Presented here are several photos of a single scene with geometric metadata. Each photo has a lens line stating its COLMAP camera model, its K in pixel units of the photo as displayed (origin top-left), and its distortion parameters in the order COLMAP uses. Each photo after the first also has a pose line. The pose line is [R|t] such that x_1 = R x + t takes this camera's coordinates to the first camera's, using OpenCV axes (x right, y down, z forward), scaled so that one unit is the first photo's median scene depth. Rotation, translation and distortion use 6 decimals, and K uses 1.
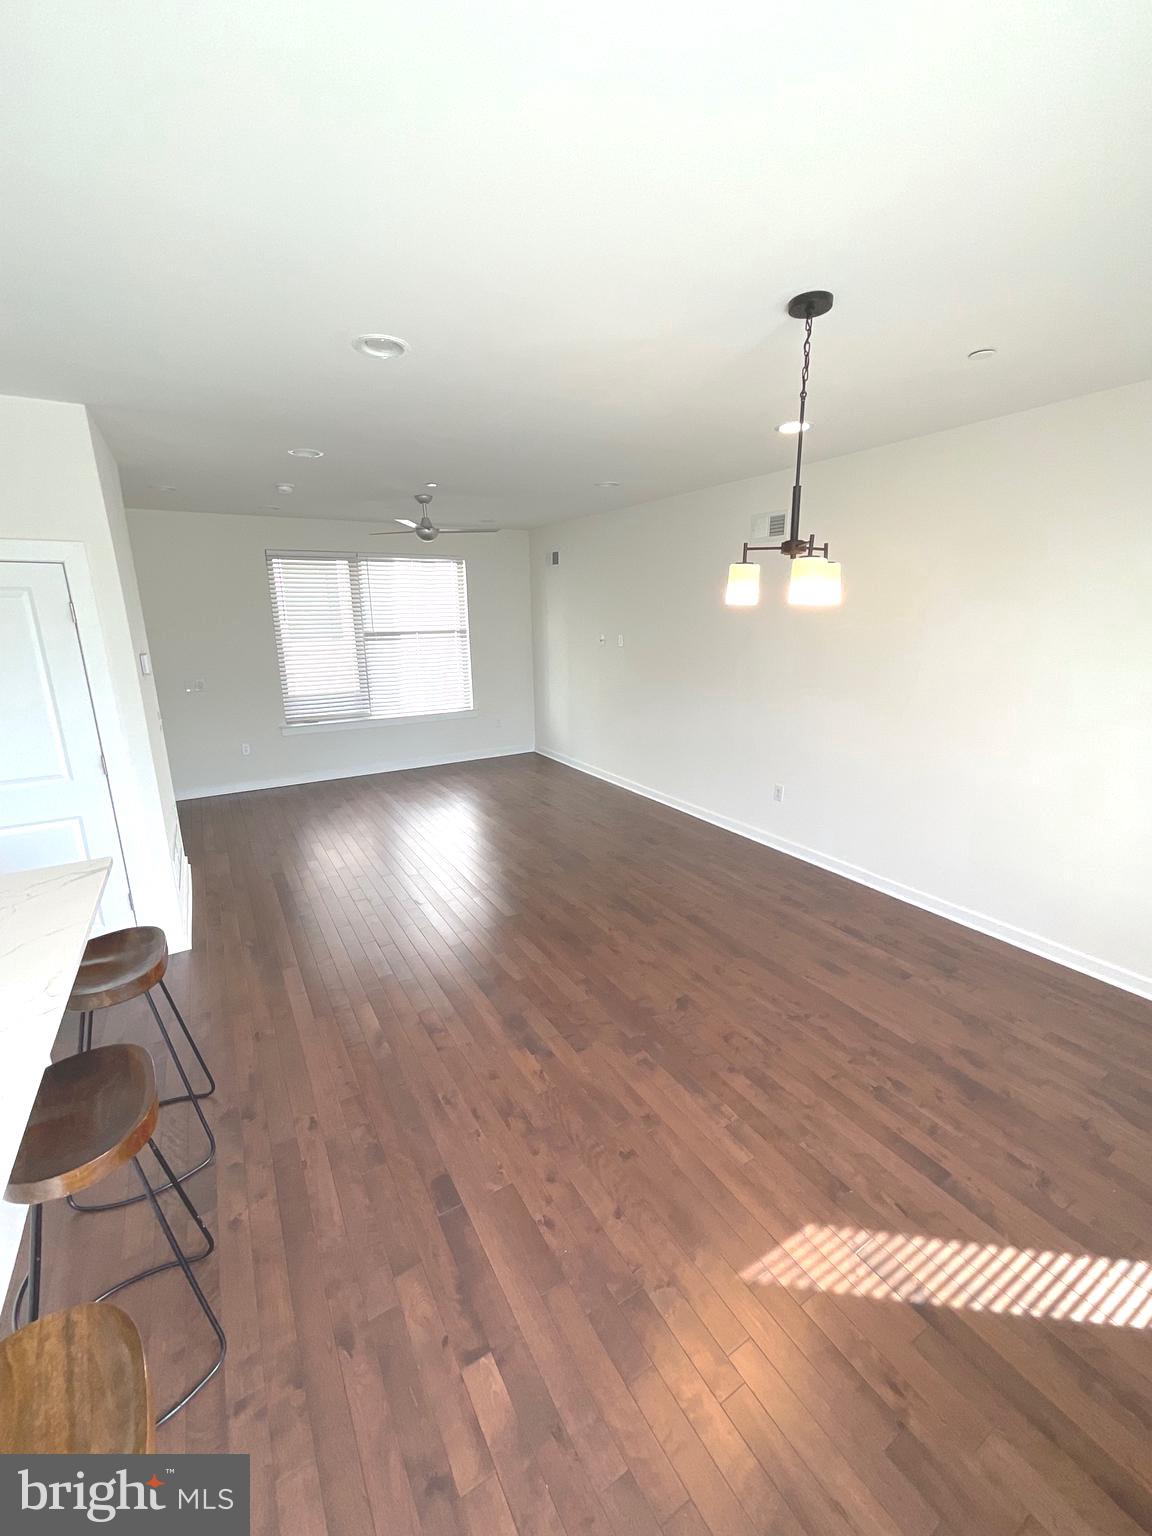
lens RADIAL K [[620.6, 0, 579.1], [0, 620.6, 770.1], [0, 0, 1]] dist [0.000380, -0.000166]
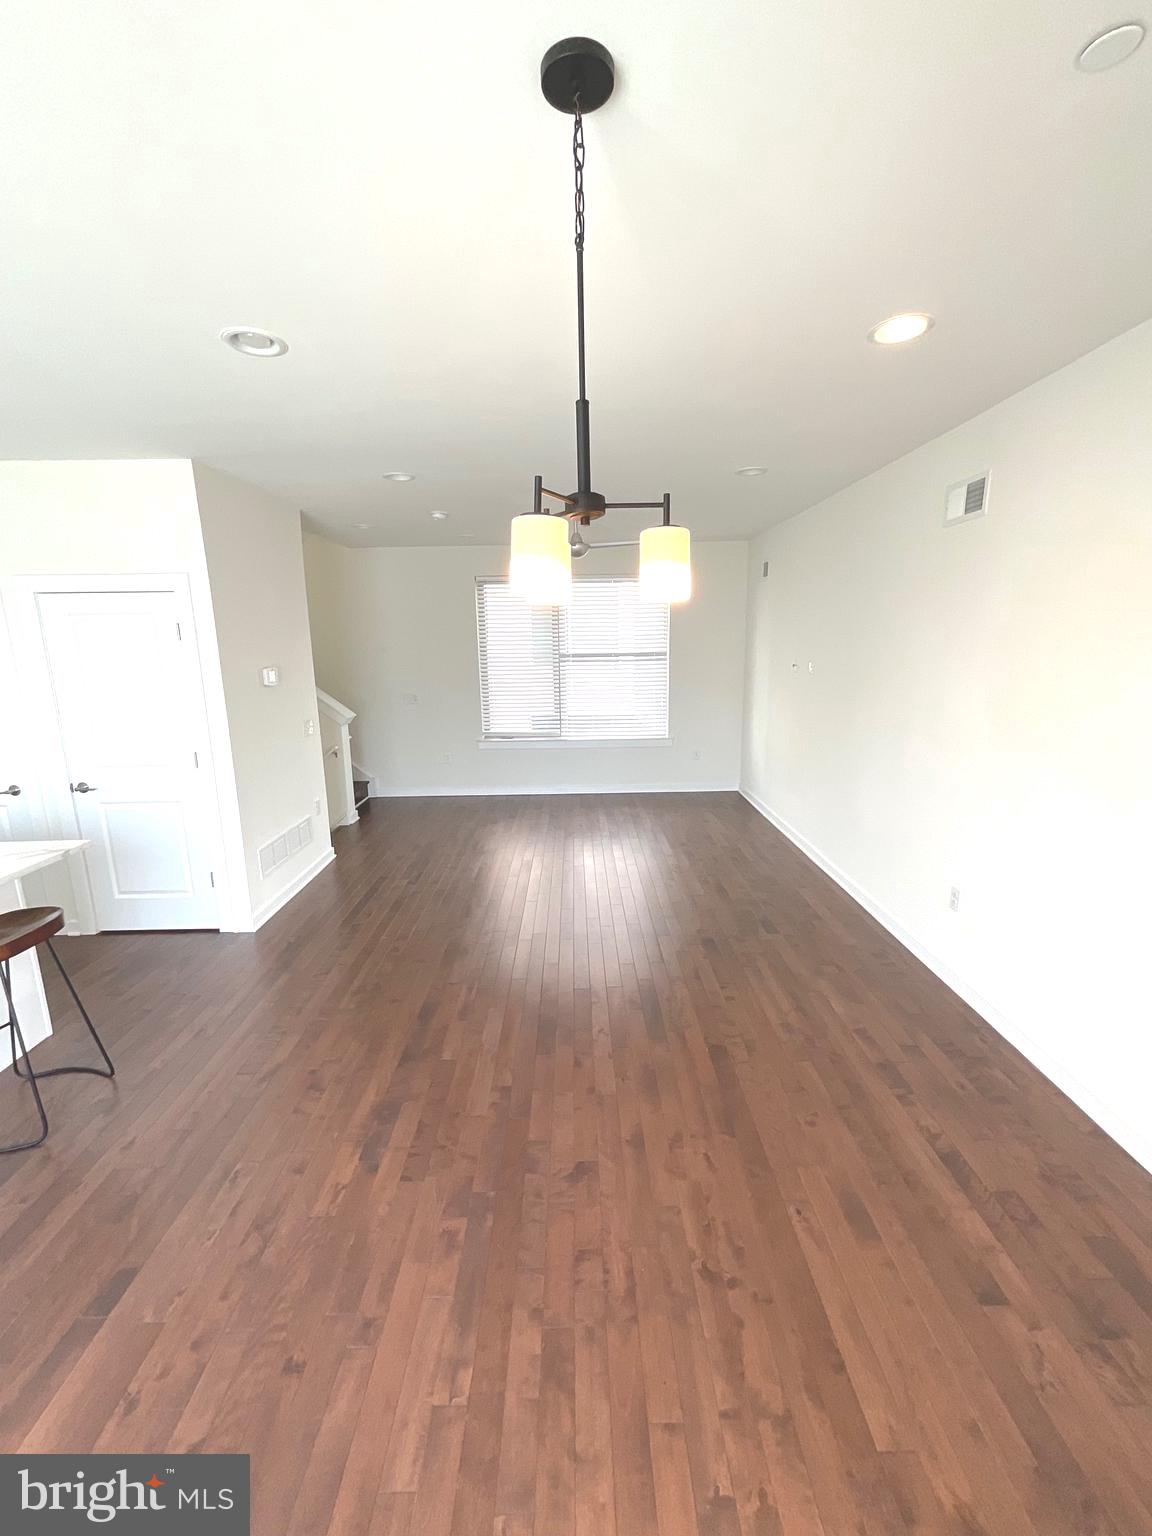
lens RADIAL K [[620.6, 0, 578.5], [0, 620.6, 769.0], [0, 0, 1]] dist [0.000380, -0.000166]
pose [[0.860356, 0.103057, -0.499167, 0.497171], [-0.123189, 0.992355, -0.007447, -0.078515], [0.494583, 0.067899, 0.866474, 0.377103]]
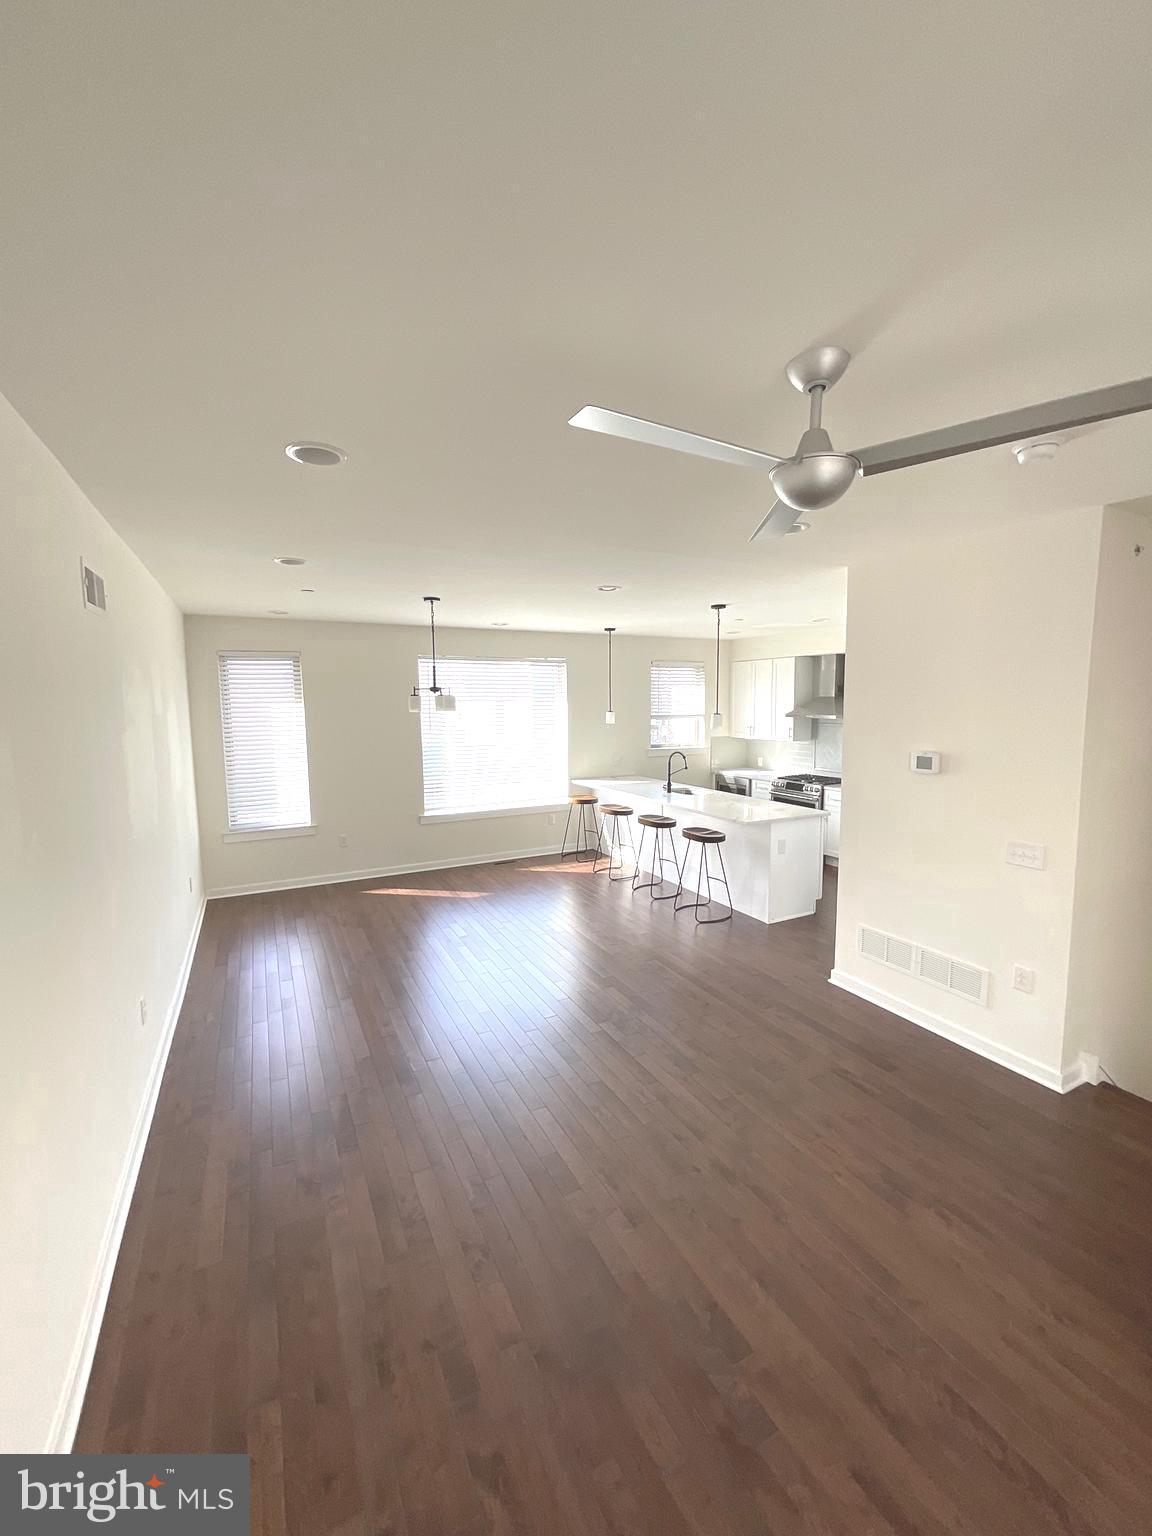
lens RADIAL K [[620.6, 0, 579.8], [0, 620.6, 775.8], [0, 0, 1]] dist [0.000380, -0.000166]
pose [[-0.997266, 0.014215, 0.072513, -0.300621], [0.040102, 0.928348, 0.369542, -0.686501], [-0.062064, 0.371439, -0.926381, 2.496559]]
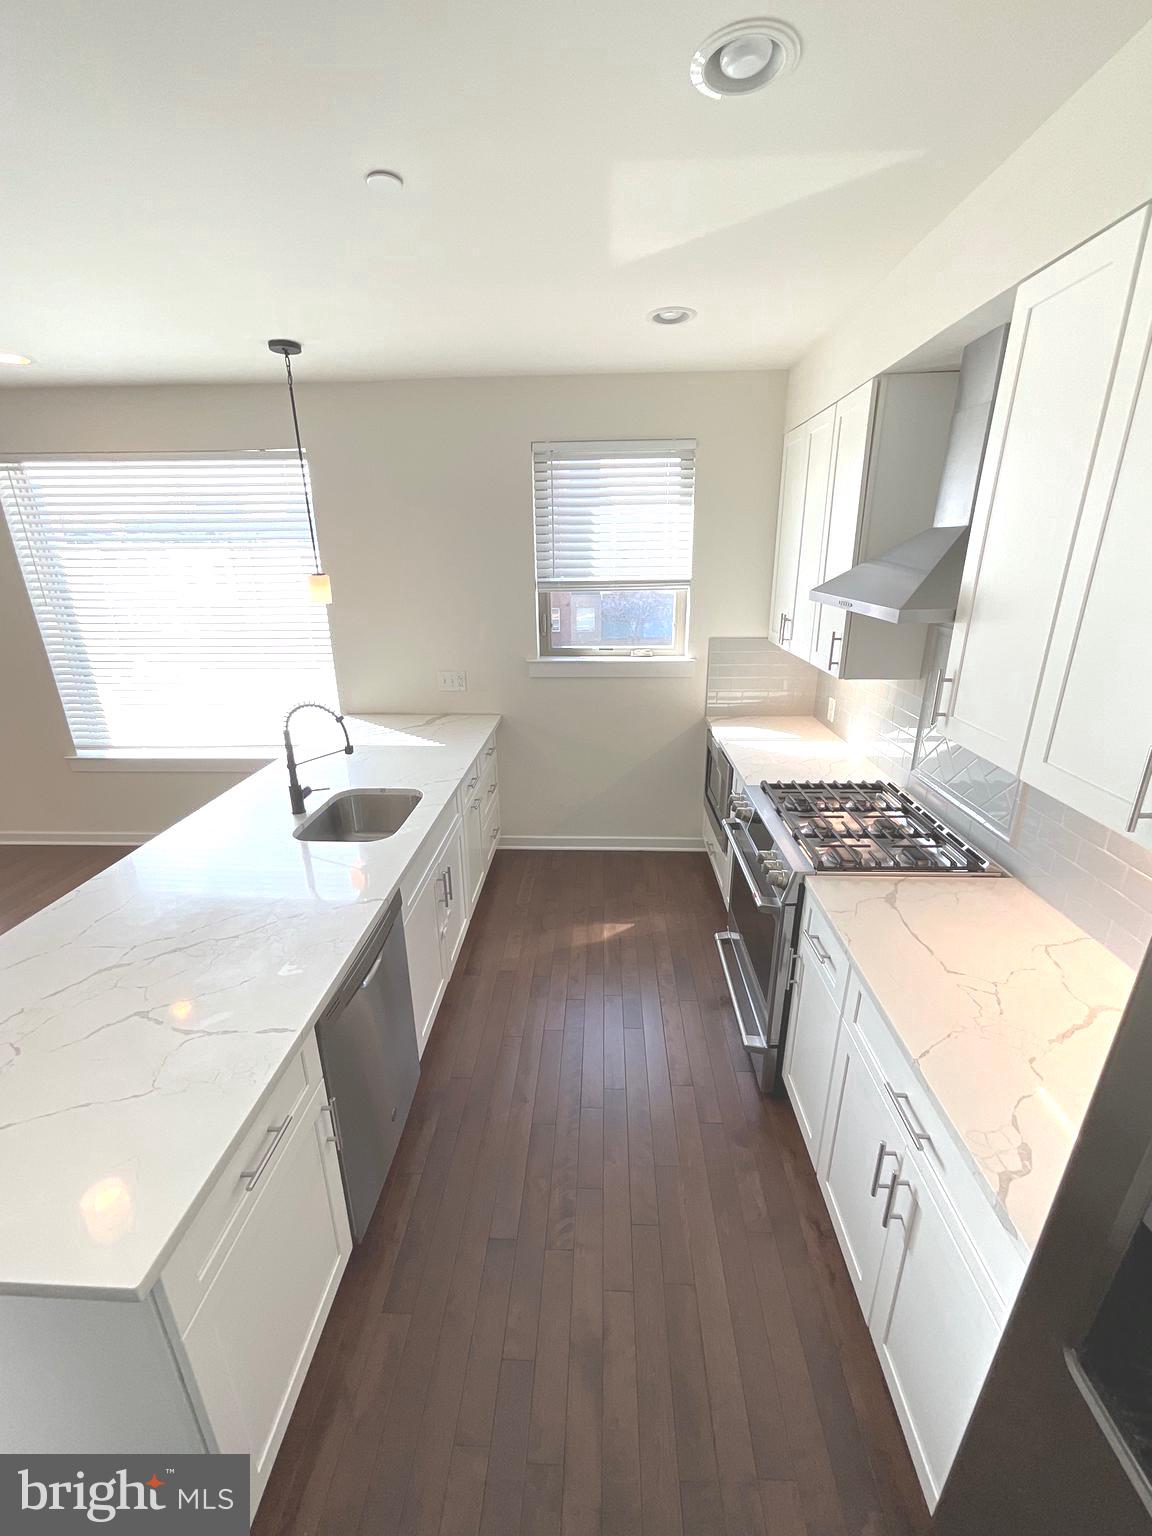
lens RADIAL K [[620.6, 0, 577.4], [0, 620.6, 766.8], [0, 0, 1]] dist [0.000380, -0.000166]
pose [[-0.832643, -0.162125, 0.529548, -1.234001], [0.164852, 0.840288, 0.516469, -0.174097], [-0.528705, 0.517331, -0.672933, 0.649124]]
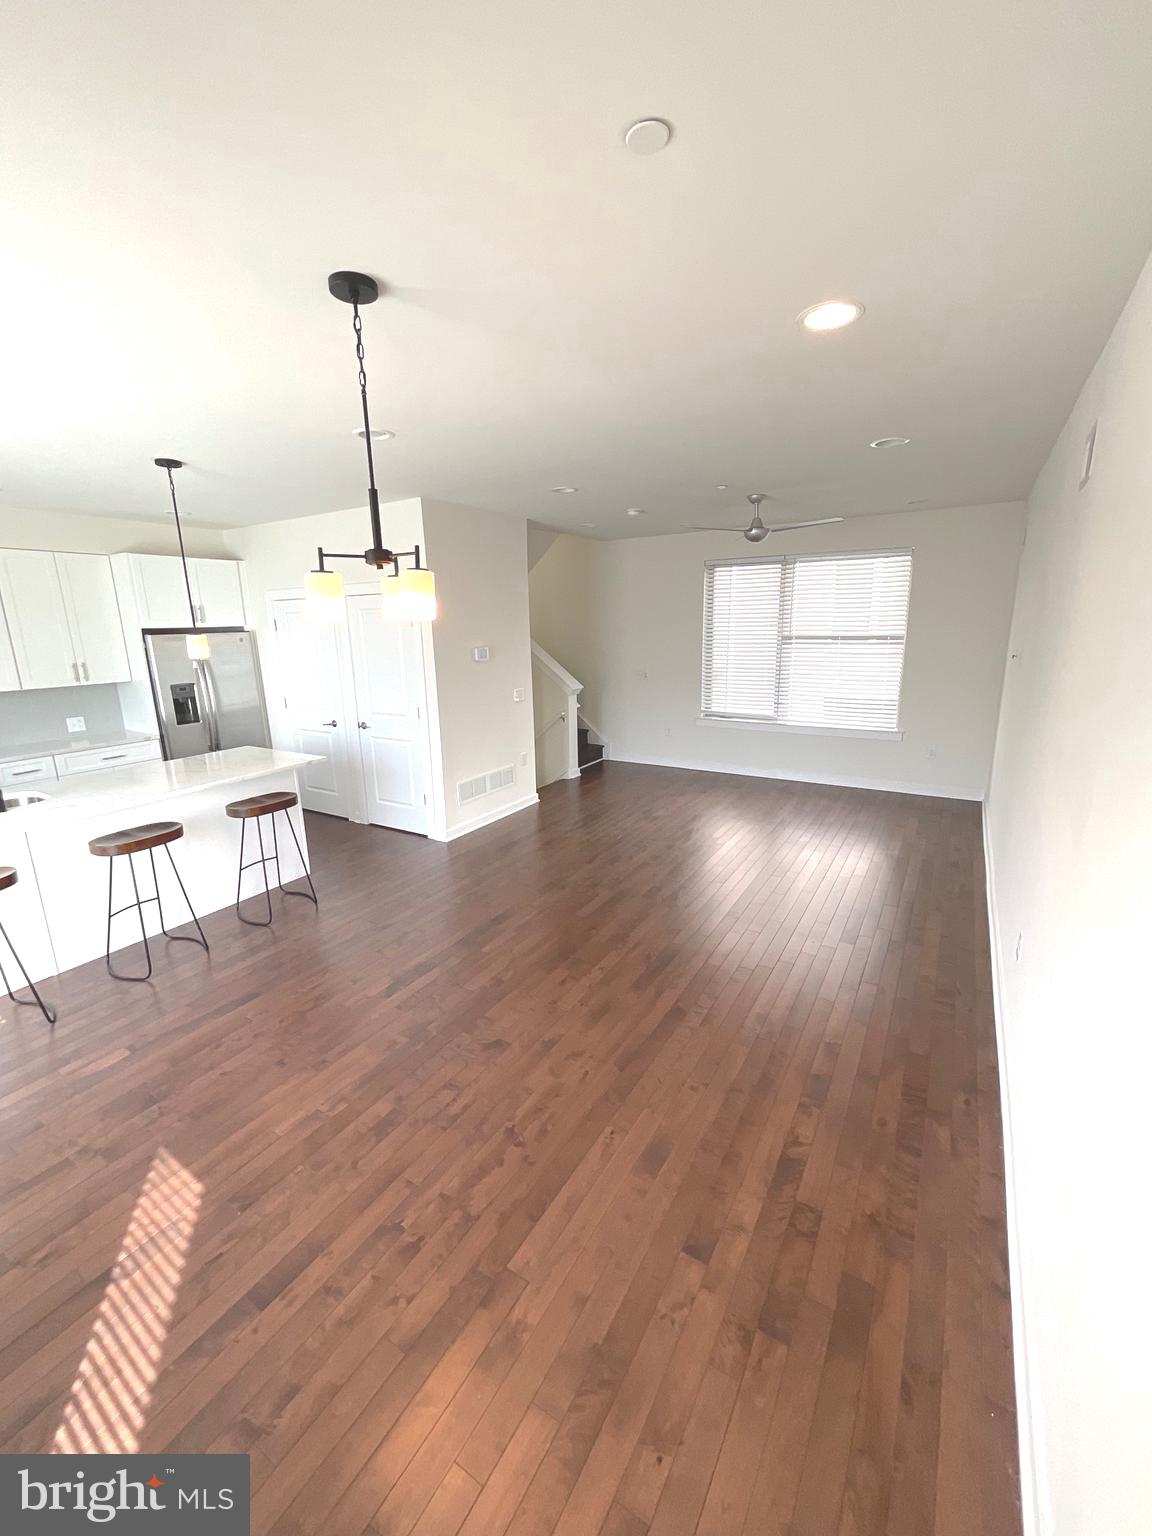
lens RADIAL K [[620.6, 0, 577.8], [0, 620.6, 770.1], [0, 0, 1]] dist [0.000380, -0.000166]
pose [[0.458821, 0.212068, -0.862851, 0.992073], [-0.208789, 0.969641, 0.127290, -0.176600], [0.863650, 0.121750, 0.489169, 0.637531]]
